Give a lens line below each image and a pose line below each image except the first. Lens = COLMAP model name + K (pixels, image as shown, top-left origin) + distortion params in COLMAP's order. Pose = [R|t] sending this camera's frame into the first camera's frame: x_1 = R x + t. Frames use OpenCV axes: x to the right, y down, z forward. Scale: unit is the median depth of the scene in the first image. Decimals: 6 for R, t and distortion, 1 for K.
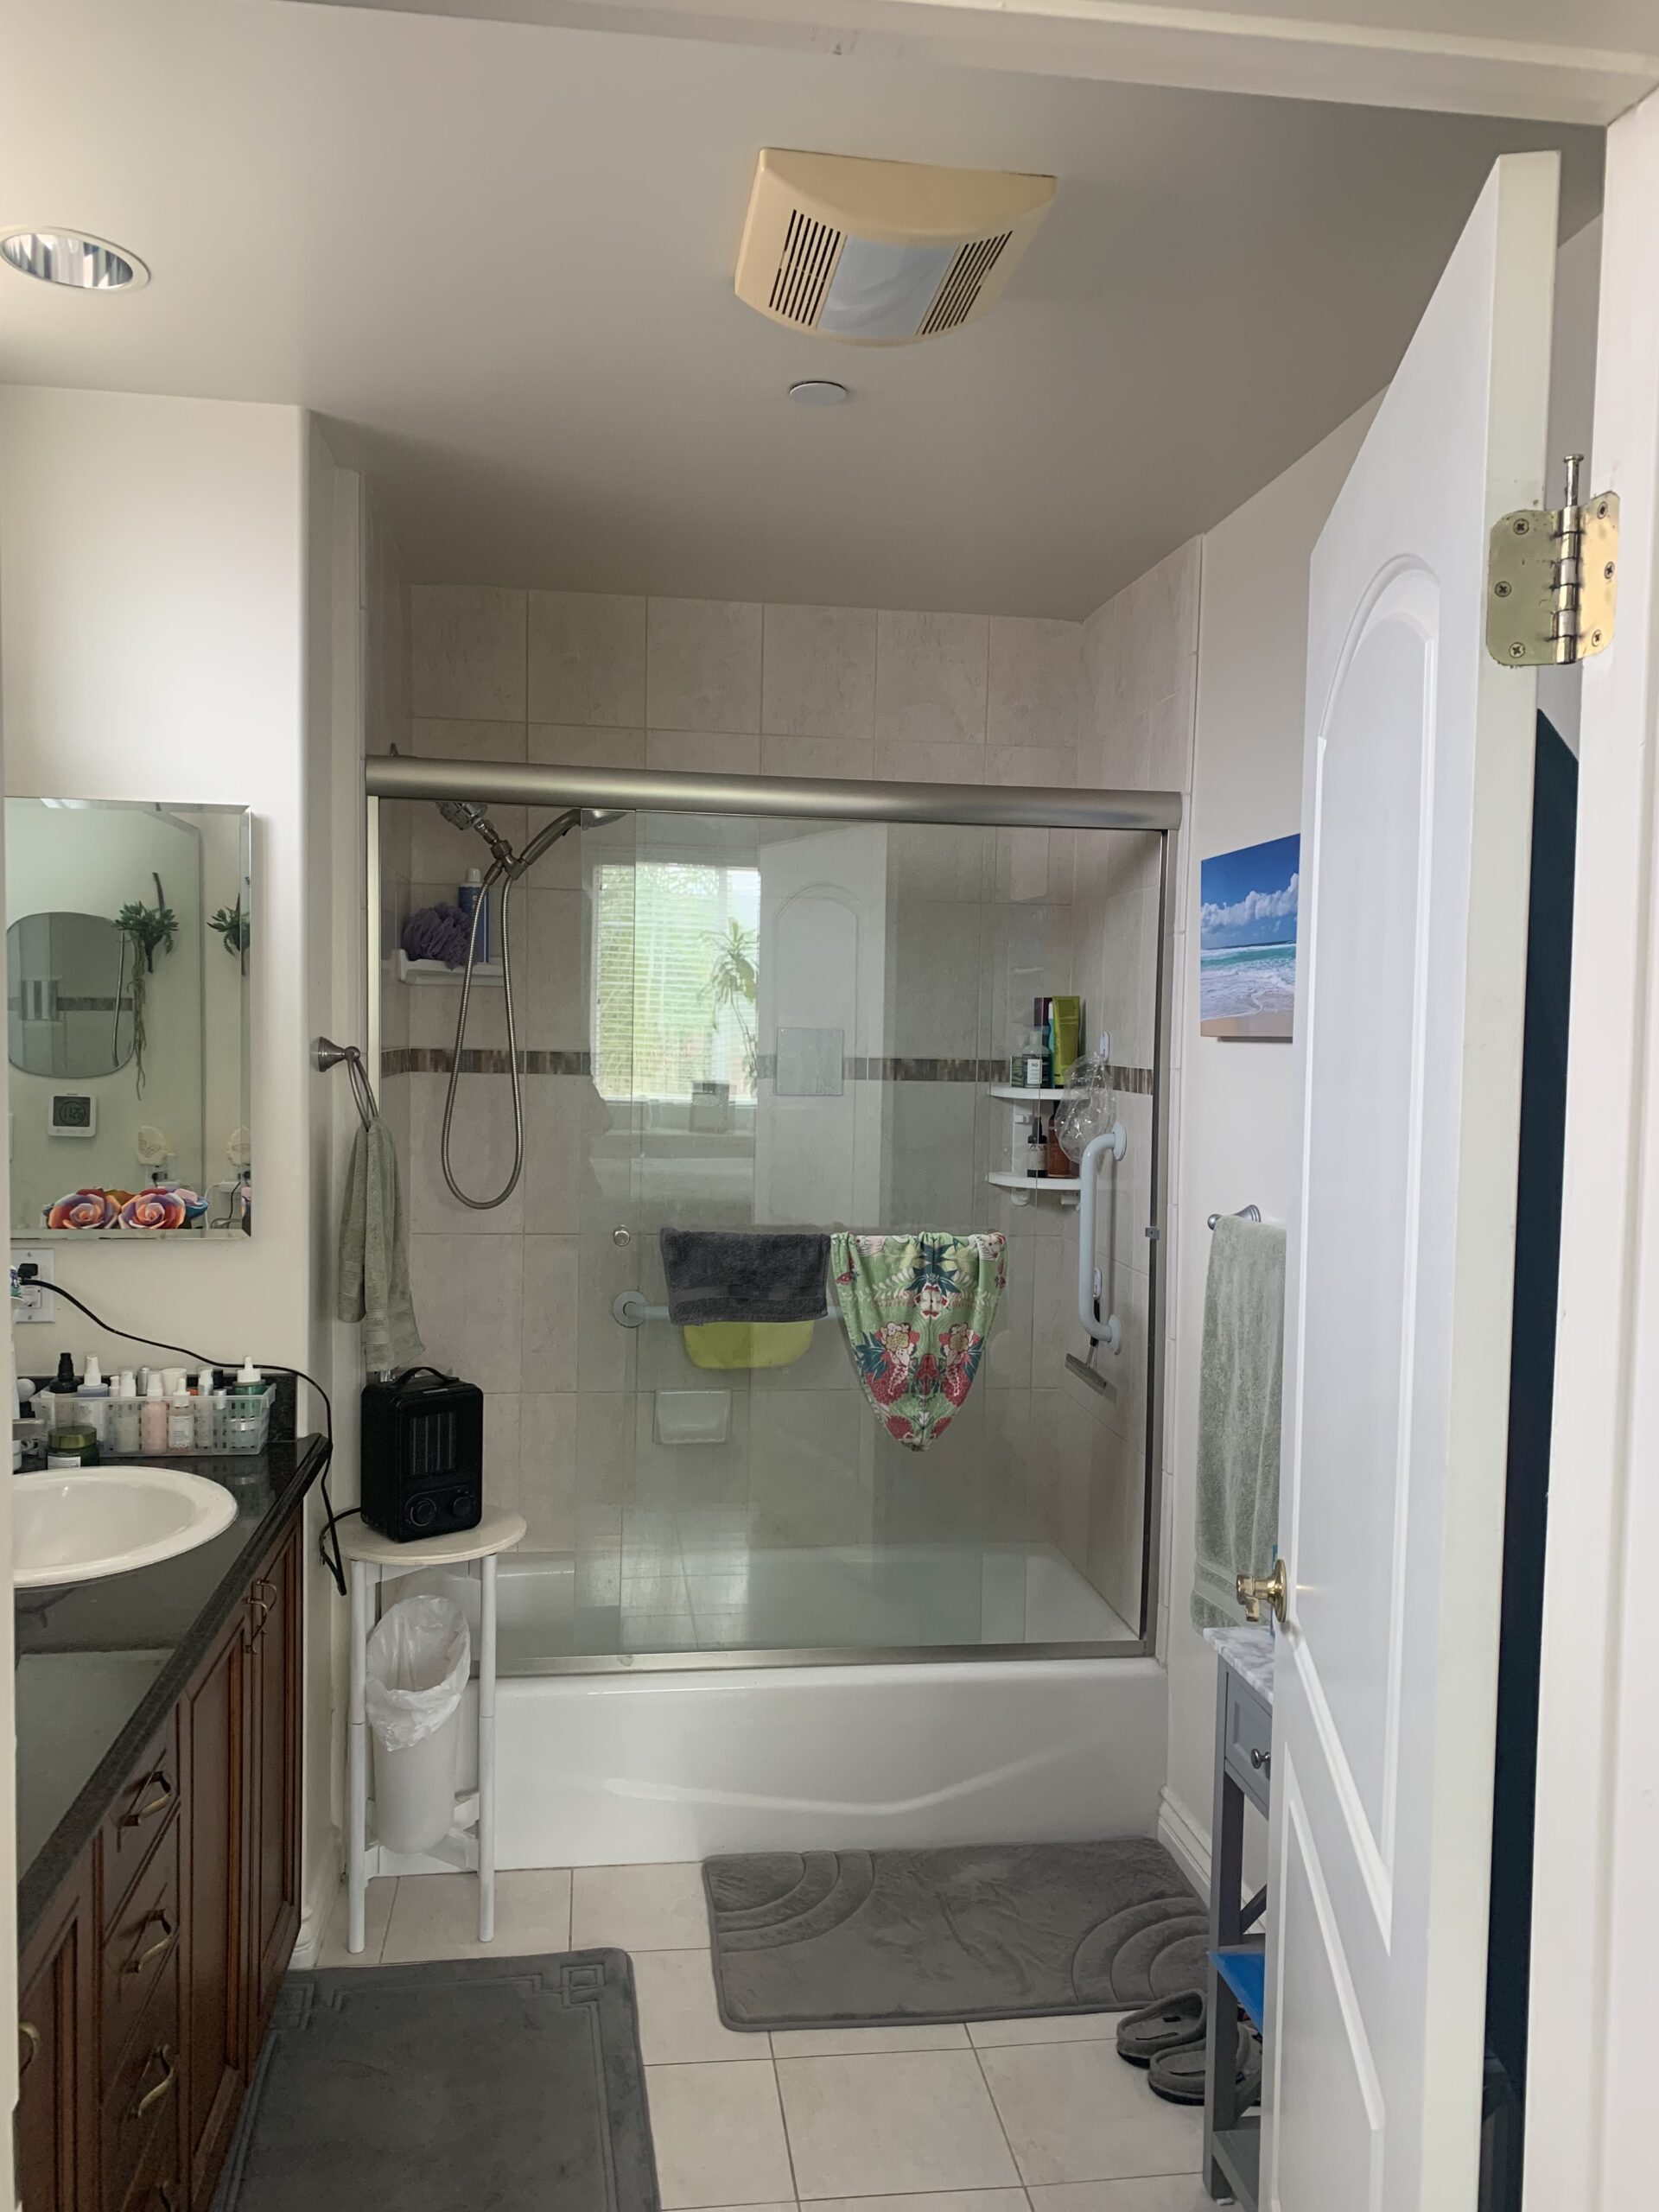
lens RADIAL K [[1690.1, 0, 829.5], [0, 1690.1, 1106.0], [0, 0, 1]] dist [0.022136, -0.006089]
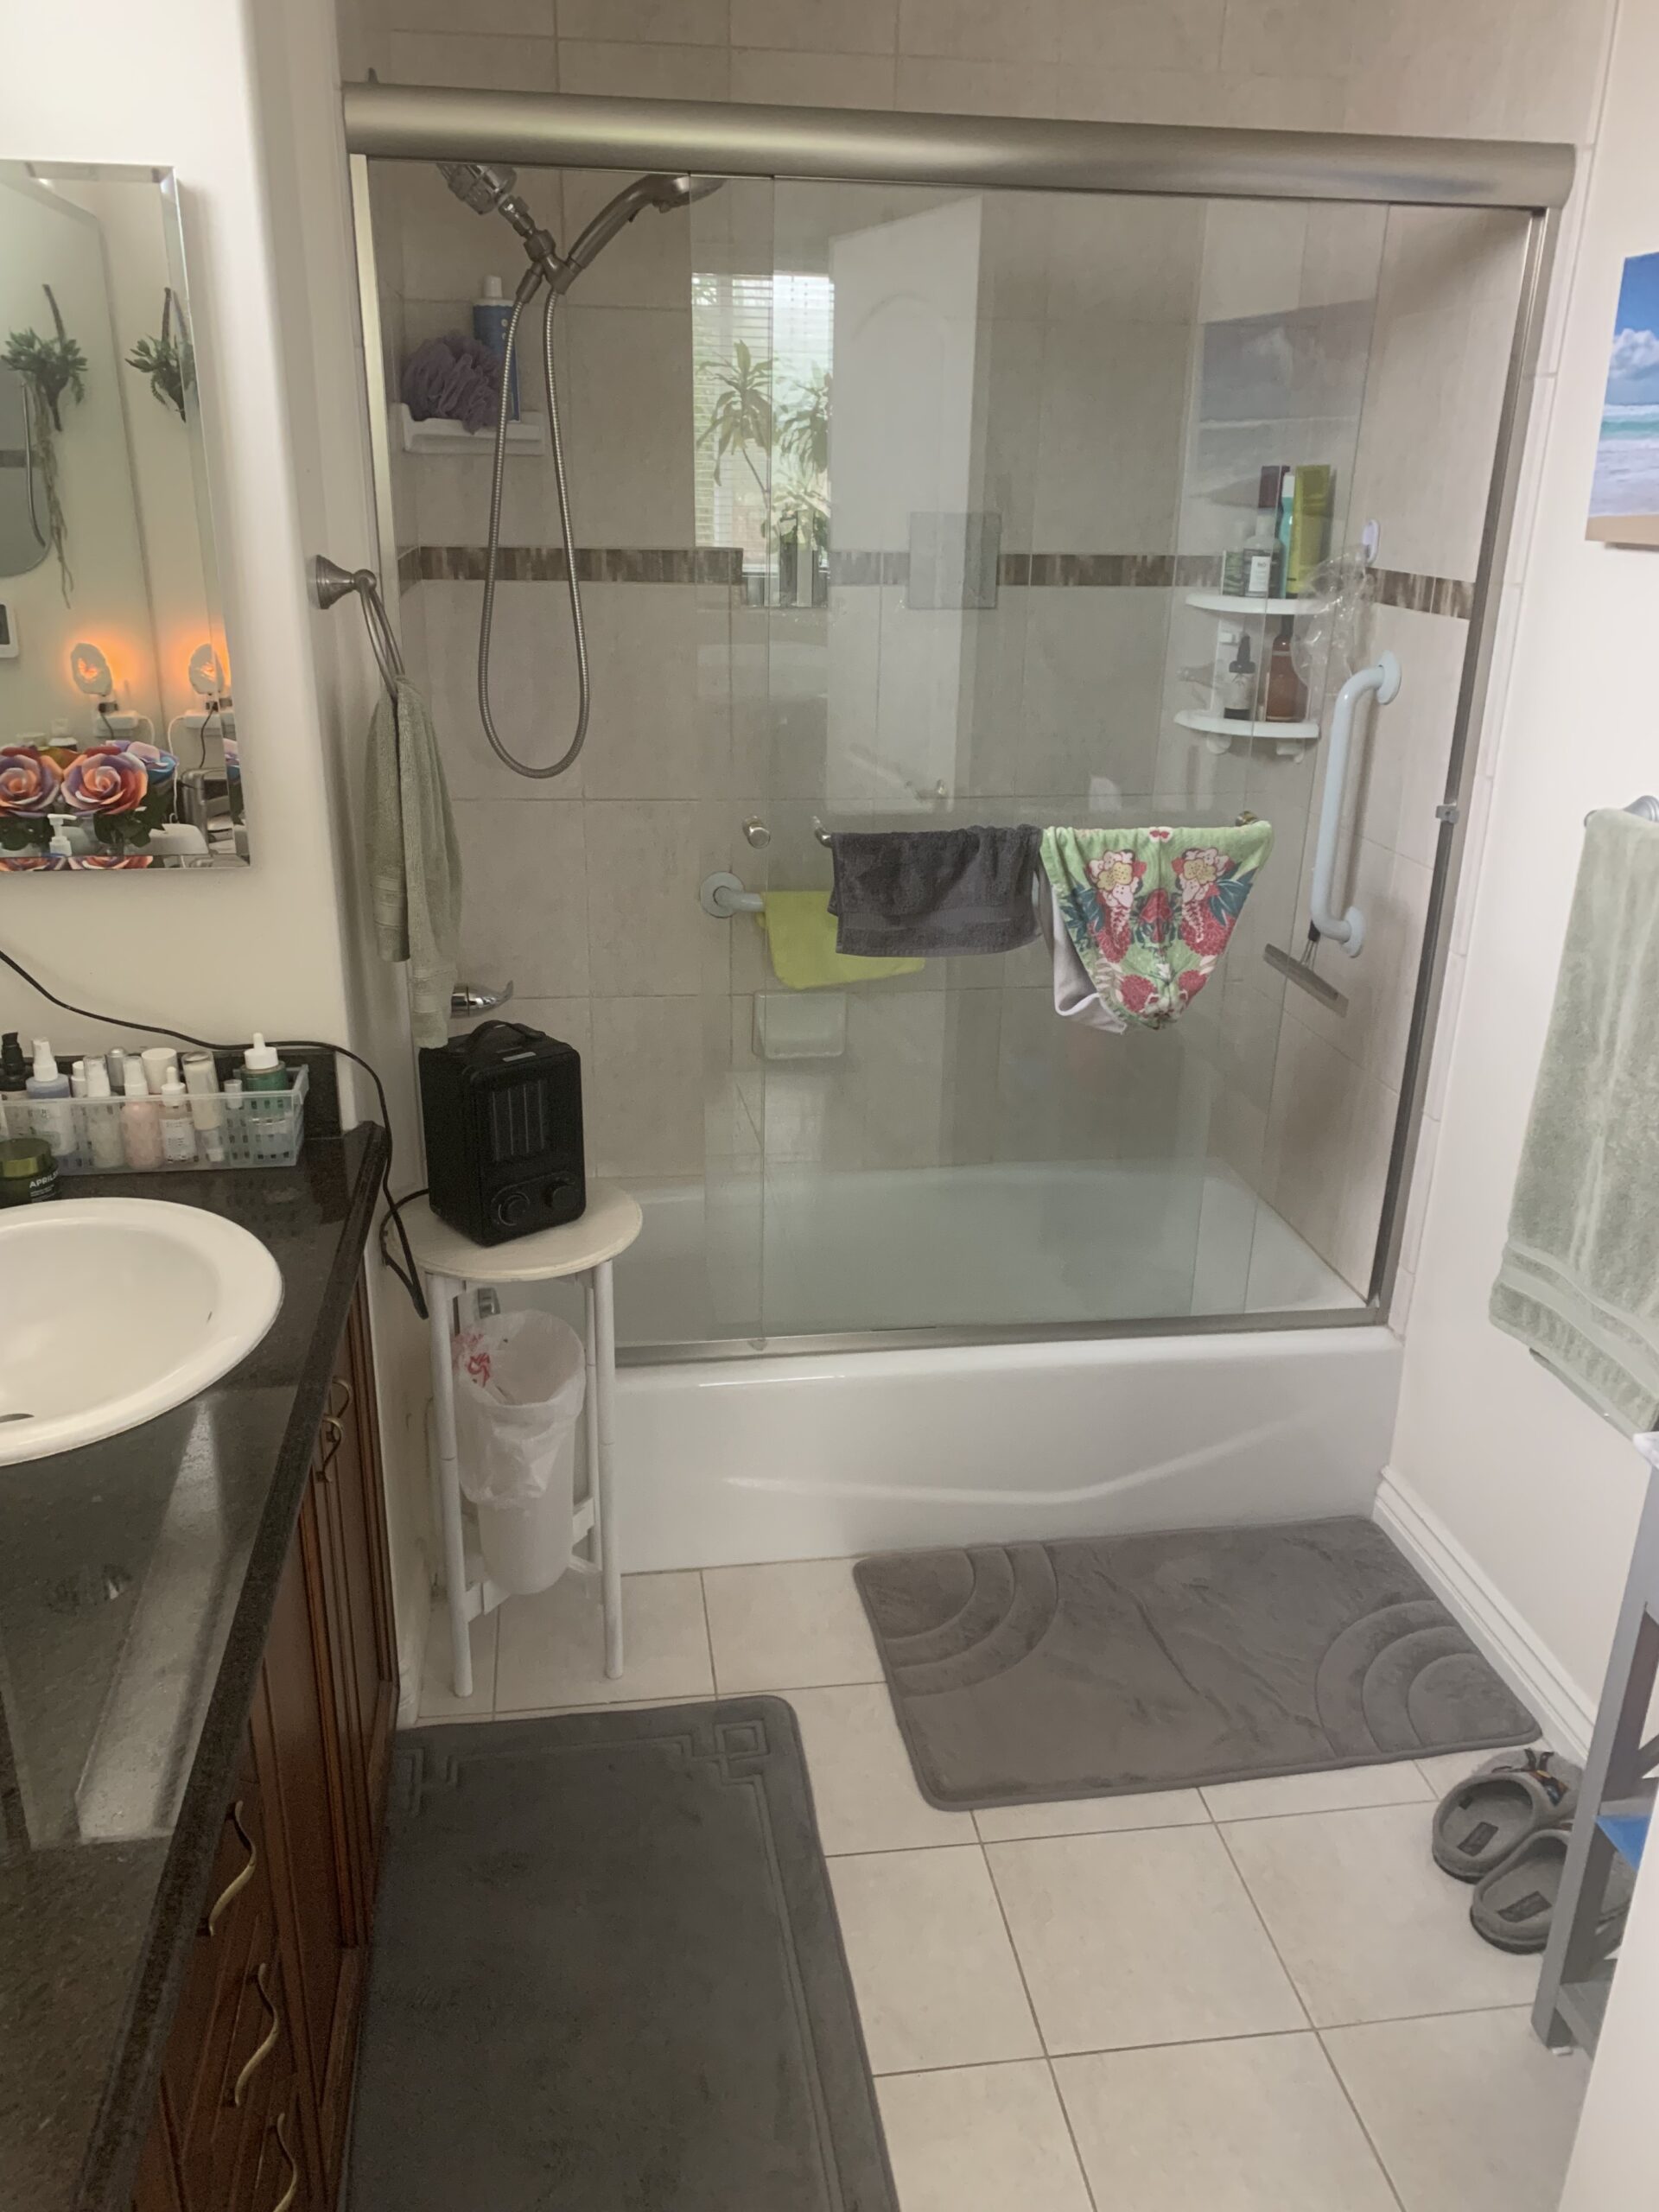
lens RADIAL K [[1666.7, 0, 798.1], [0, 1666.7, 1101.8], [0, 0, 1]] dist [0.067802, -0.089800]
pose [[0.999985, -0.005141, -0.001969, -0.094235], [0.005498, 0.950462, 0.310792, -0.035501], [0.000274, -0.310798, 0.950476, 0.256080]]
